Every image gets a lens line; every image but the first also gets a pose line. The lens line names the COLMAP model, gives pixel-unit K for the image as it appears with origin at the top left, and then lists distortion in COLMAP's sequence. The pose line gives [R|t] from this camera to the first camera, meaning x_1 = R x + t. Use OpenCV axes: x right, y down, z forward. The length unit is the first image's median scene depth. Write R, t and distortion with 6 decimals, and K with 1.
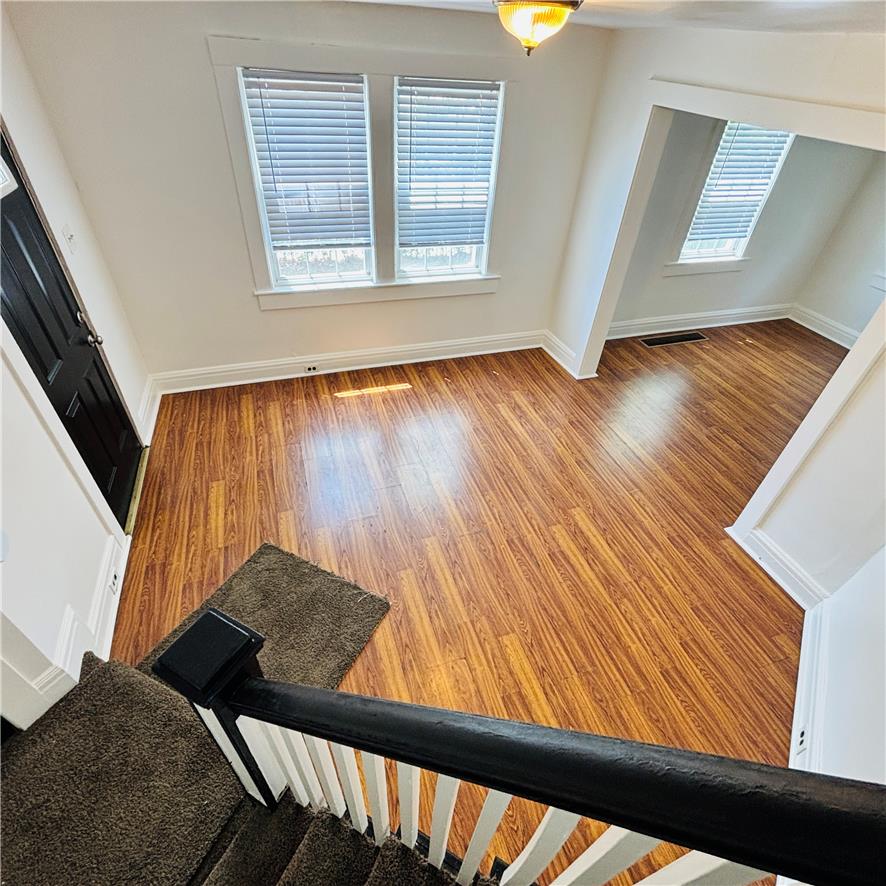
lens RADIAL K [[477.1, 0, 443.0], [0, 477.1, 443.0], [0, 0, 1]] dist [0.006529, -0.004527]
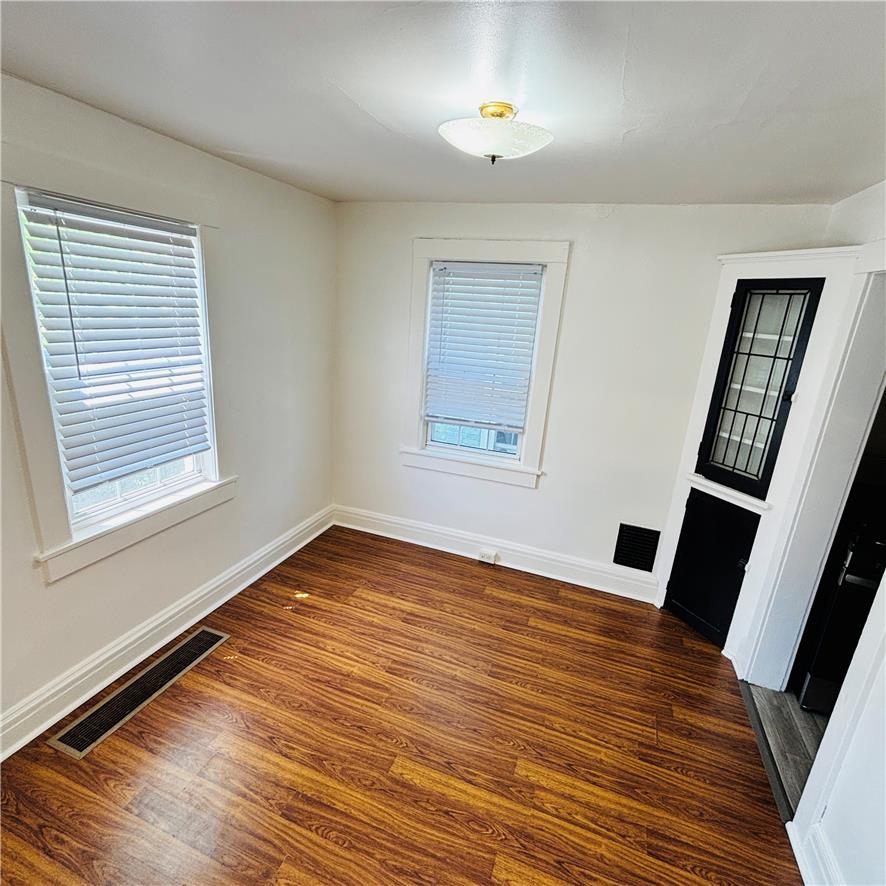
lens RADIAL K [[480.0, 0, 443.0], [0, 480.0, 443.0], [0, 0, 1]] dist [-0.004561, 0.003621]
pose [[0.629295, -0.232024, 0.741723, 0.437646], [0.471402, 0.872735, -0.126942, -0.265409], [-0.617874, 0.429534, 0.658584, 0.517914]]
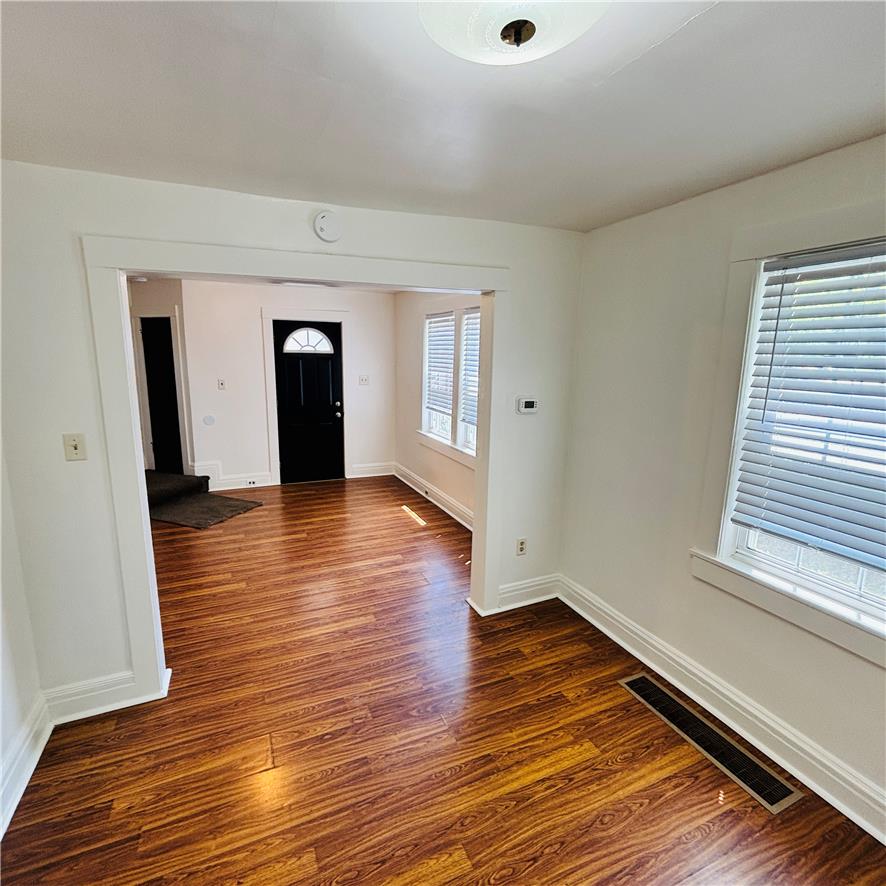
lens RADIAL K [[480.0, 0, 443.0], [0, 480.0, 443.0], [0, 0, 1]] dist [-0.004561, 0.003621]
pose [[0.089576, 0.132044, -0.987188, 1.006435], [-0.643243, 0.764404, 0.043878, -0.336380], [0.760404, 0.631071, 0.153408, 0.695955]]
